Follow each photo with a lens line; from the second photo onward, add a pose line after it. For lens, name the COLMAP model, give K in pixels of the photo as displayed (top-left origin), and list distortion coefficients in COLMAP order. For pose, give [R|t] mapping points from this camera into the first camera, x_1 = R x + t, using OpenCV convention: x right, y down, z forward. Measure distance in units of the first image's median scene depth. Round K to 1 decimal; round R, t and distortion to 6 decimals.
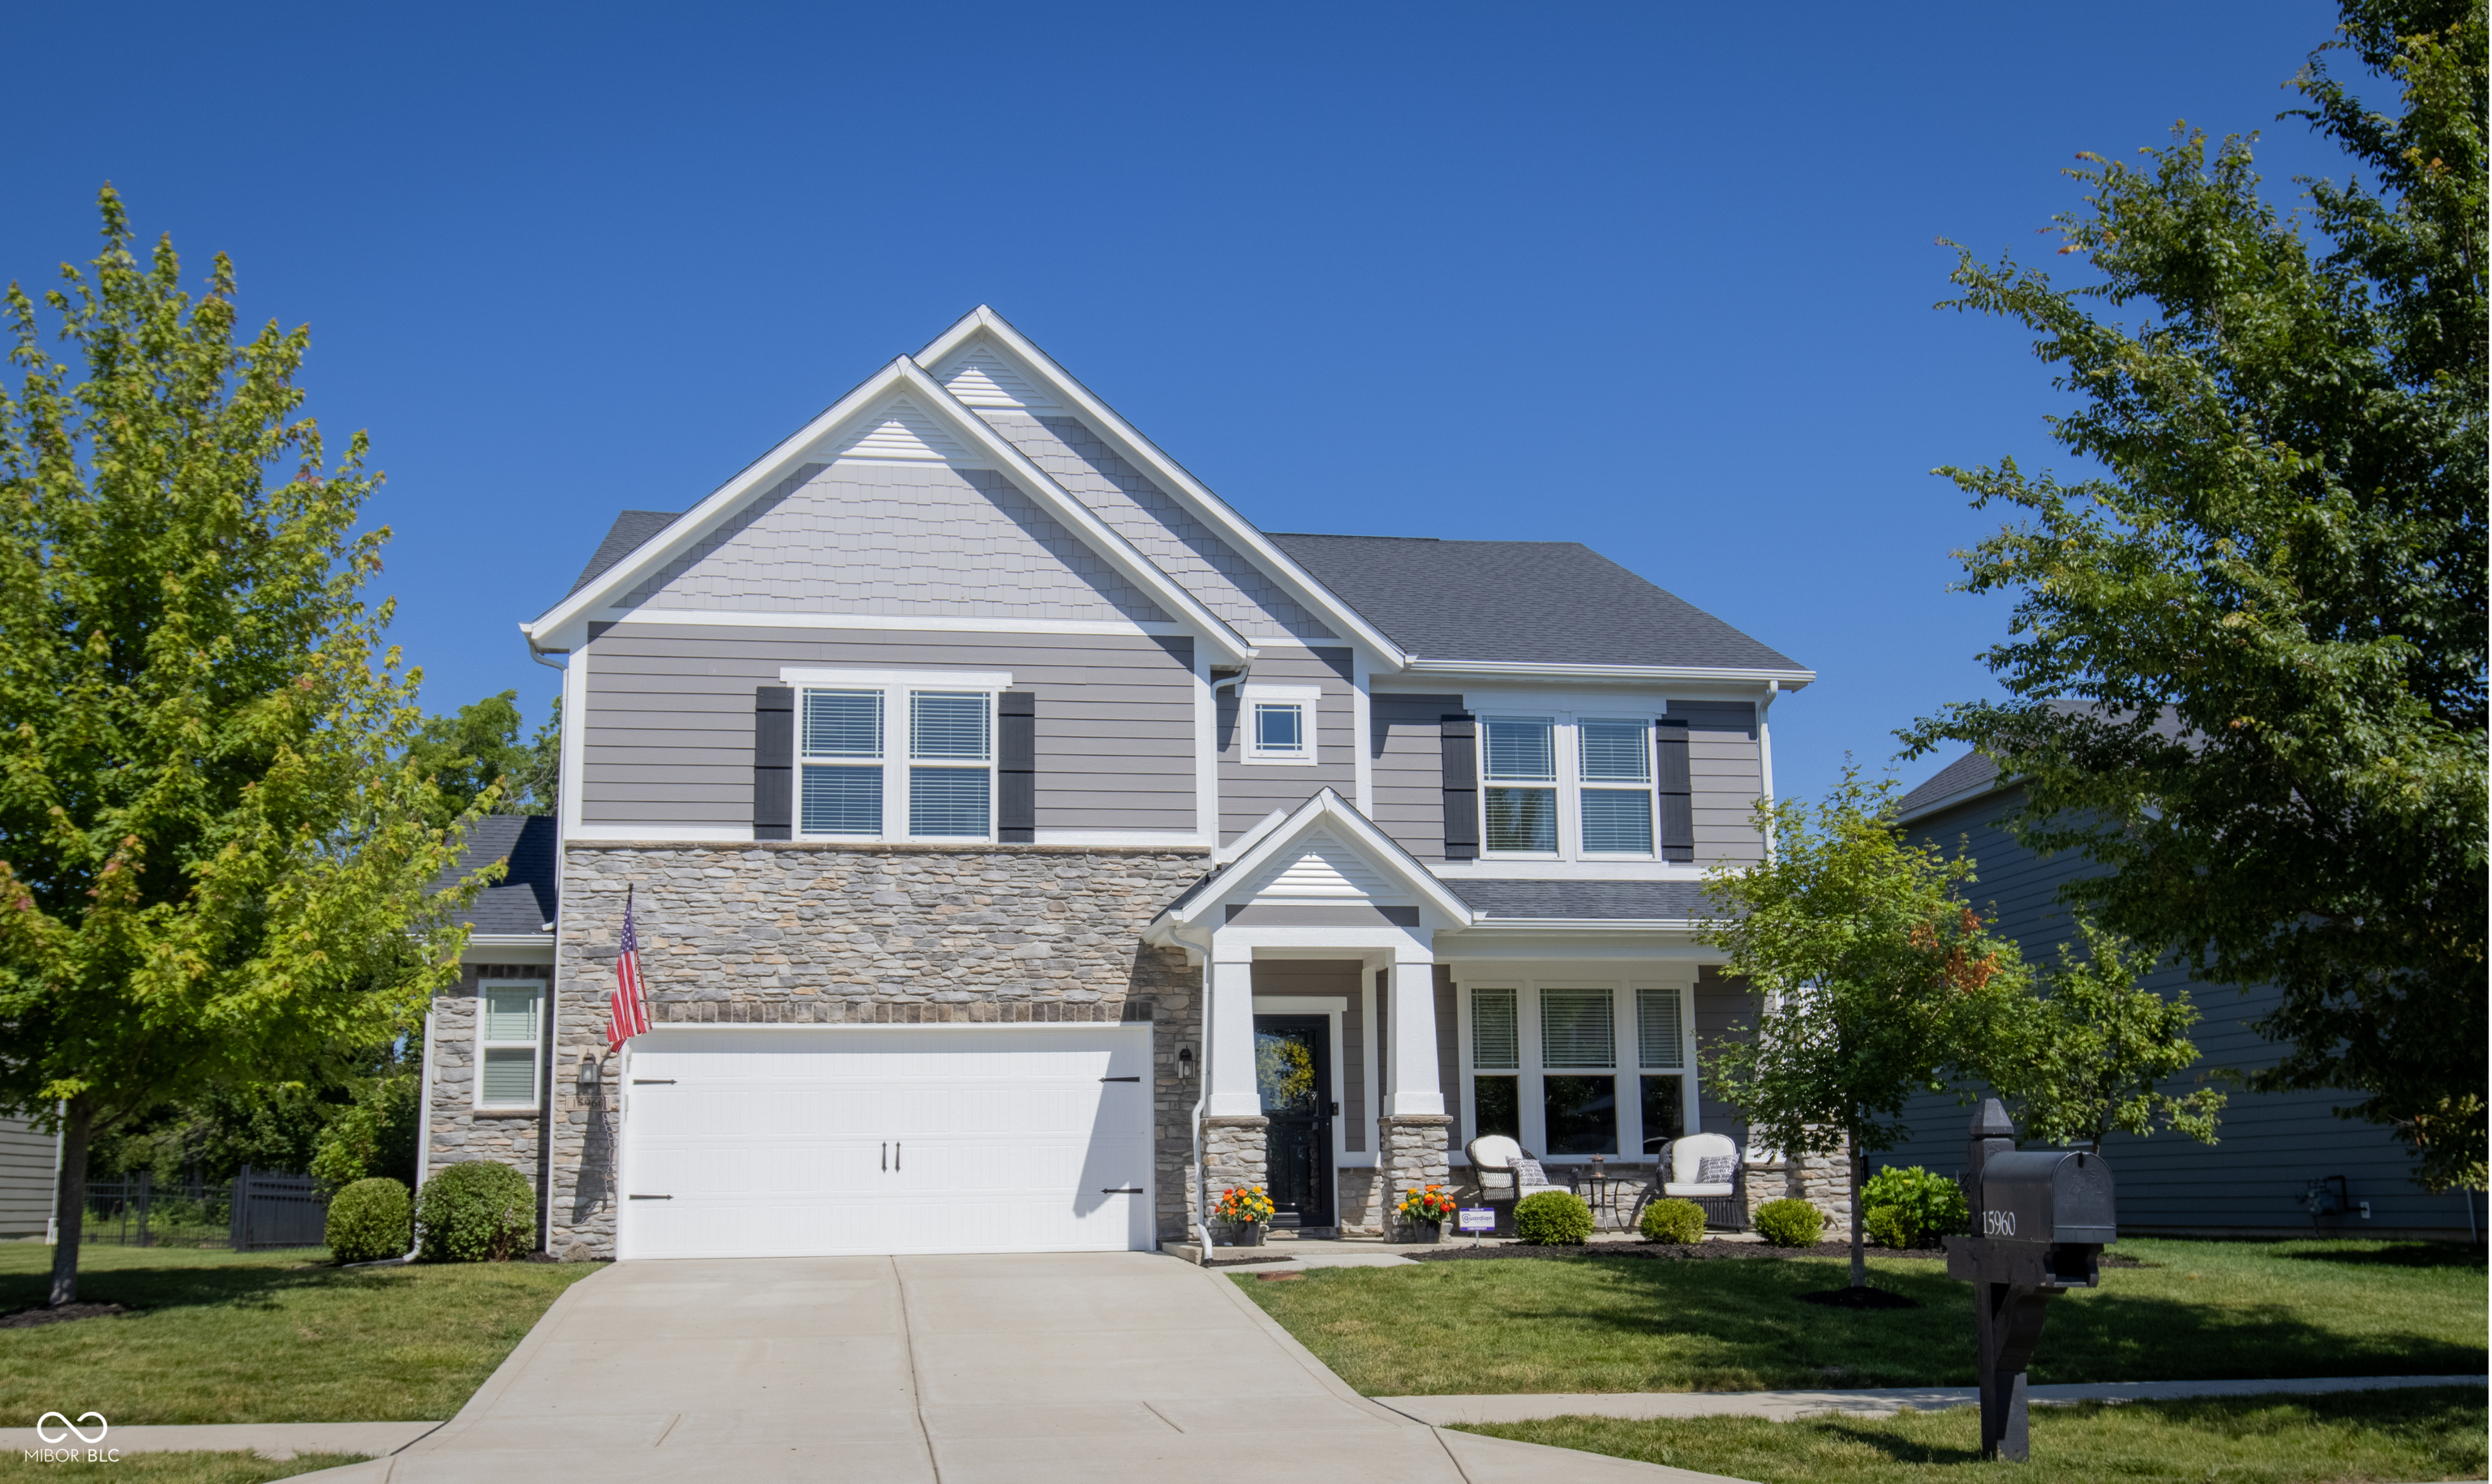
lens RADIAL K [[2209.2, 0, 1197.8], [0, 2209.2, 826.1], [0, 0, 1]] dist [-0.047079, 0.002266]
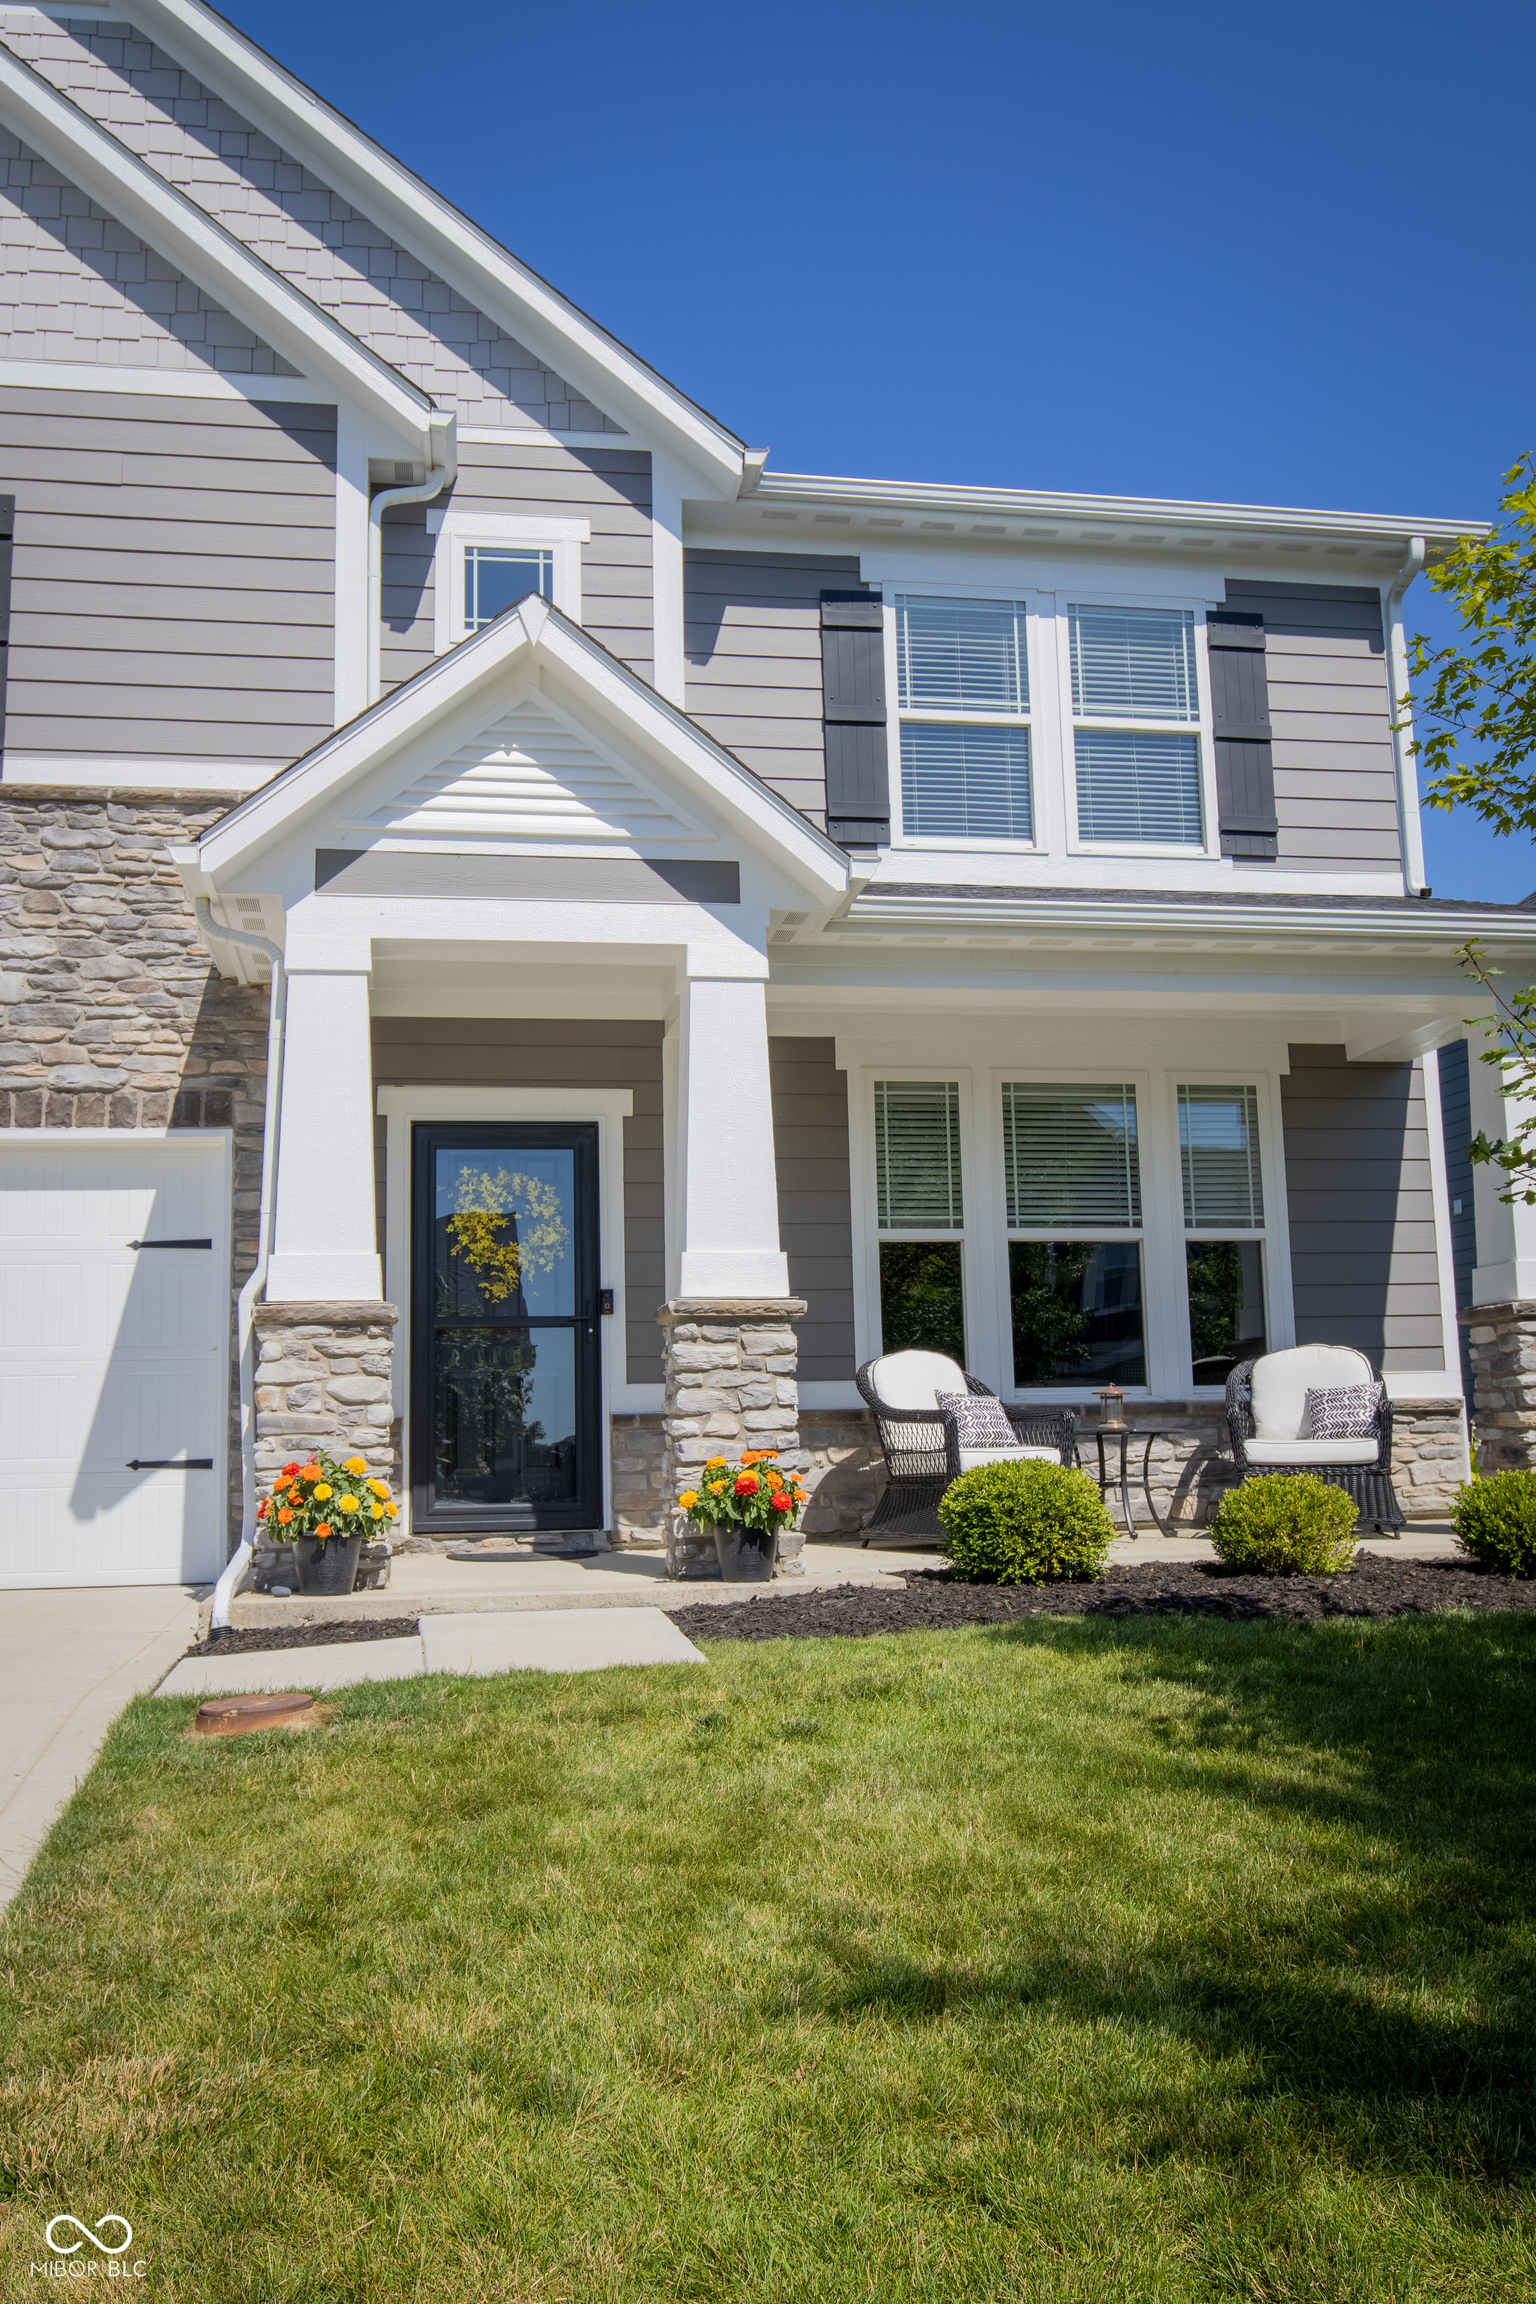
lens RADIAL K [[1971.9, 0, 765.3], [0, 1971.9, 1154.0], [0, 0, 1]] dist [-0.034299, 0.015453]
pose [[0.999702, -0.006549, 0.023500, 0.086371], [0.006105, 0.999802, 0.018945, 0.082514], [-0.023620, -0.018796, 0.999544, 0.522319]]
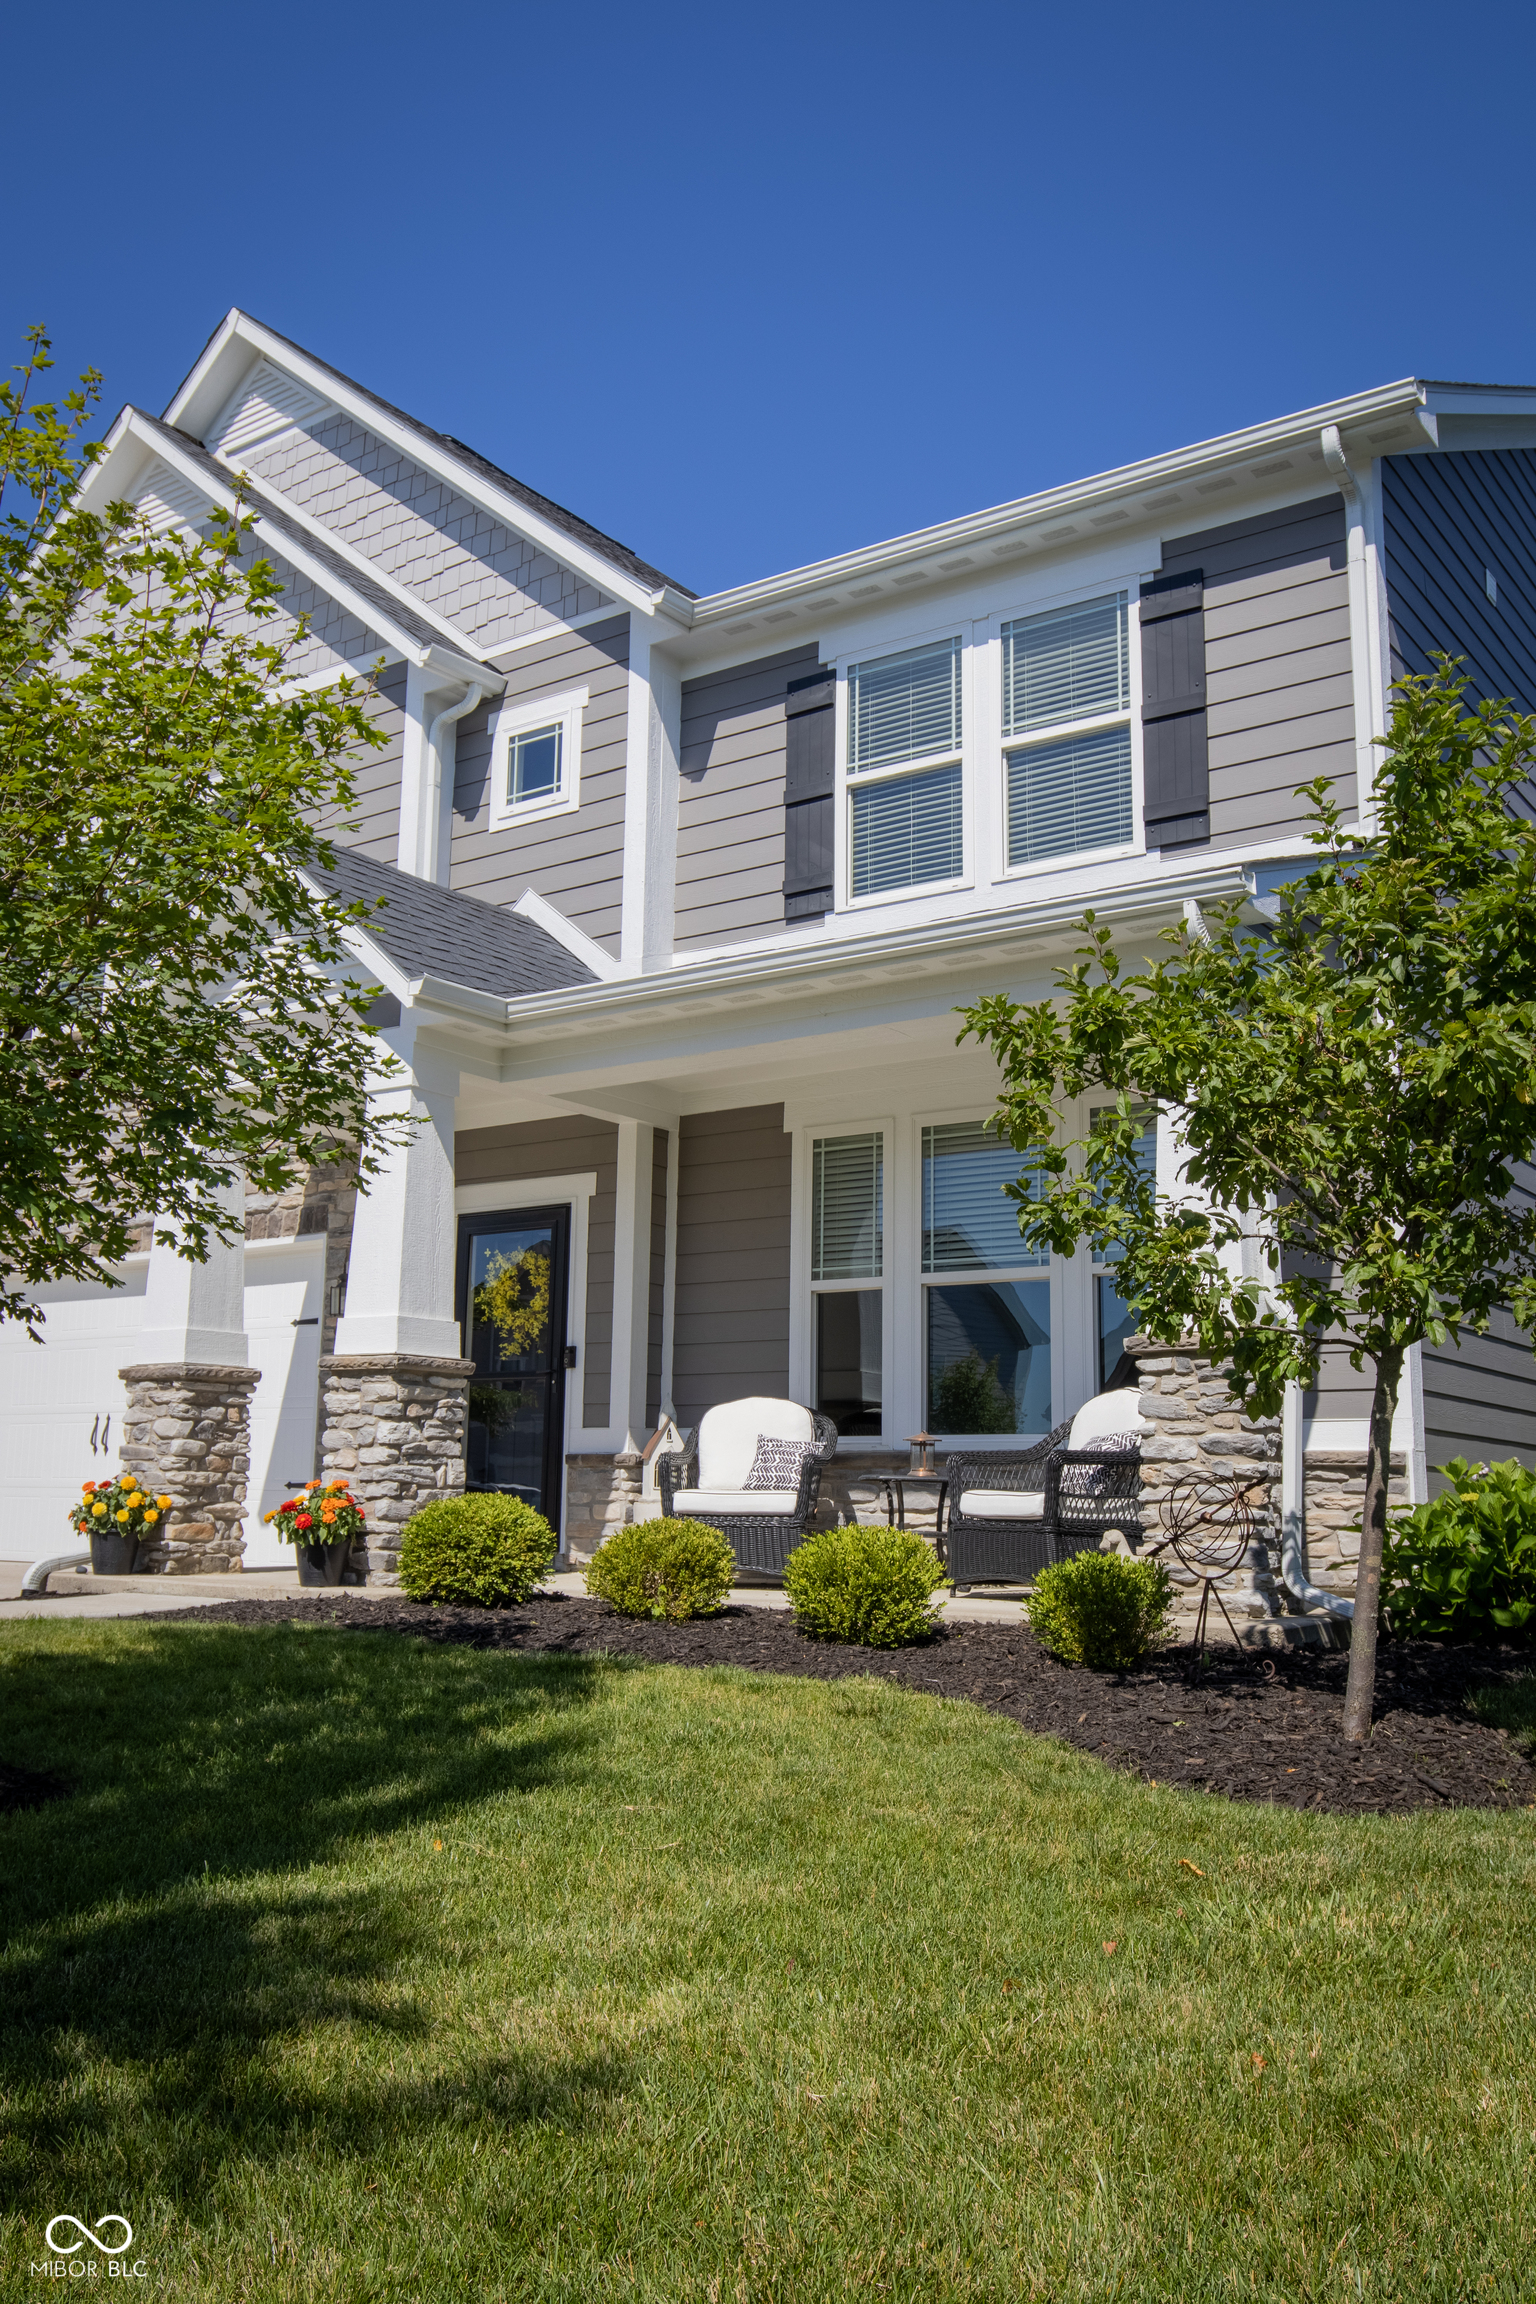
lens RADIAL K [[1971.9, 0, 747.6], [0, 1971.9, 1148.1], [0, 0, 1]] dist [-0.034299, 0.015453]
pose [[0.714646, -0.102510, -0.691934, 0.463327], [0.092984, 0.994346, -0.051277, 0.100592], [0.693279, -0.027694, 0.720137, 0.629127]]
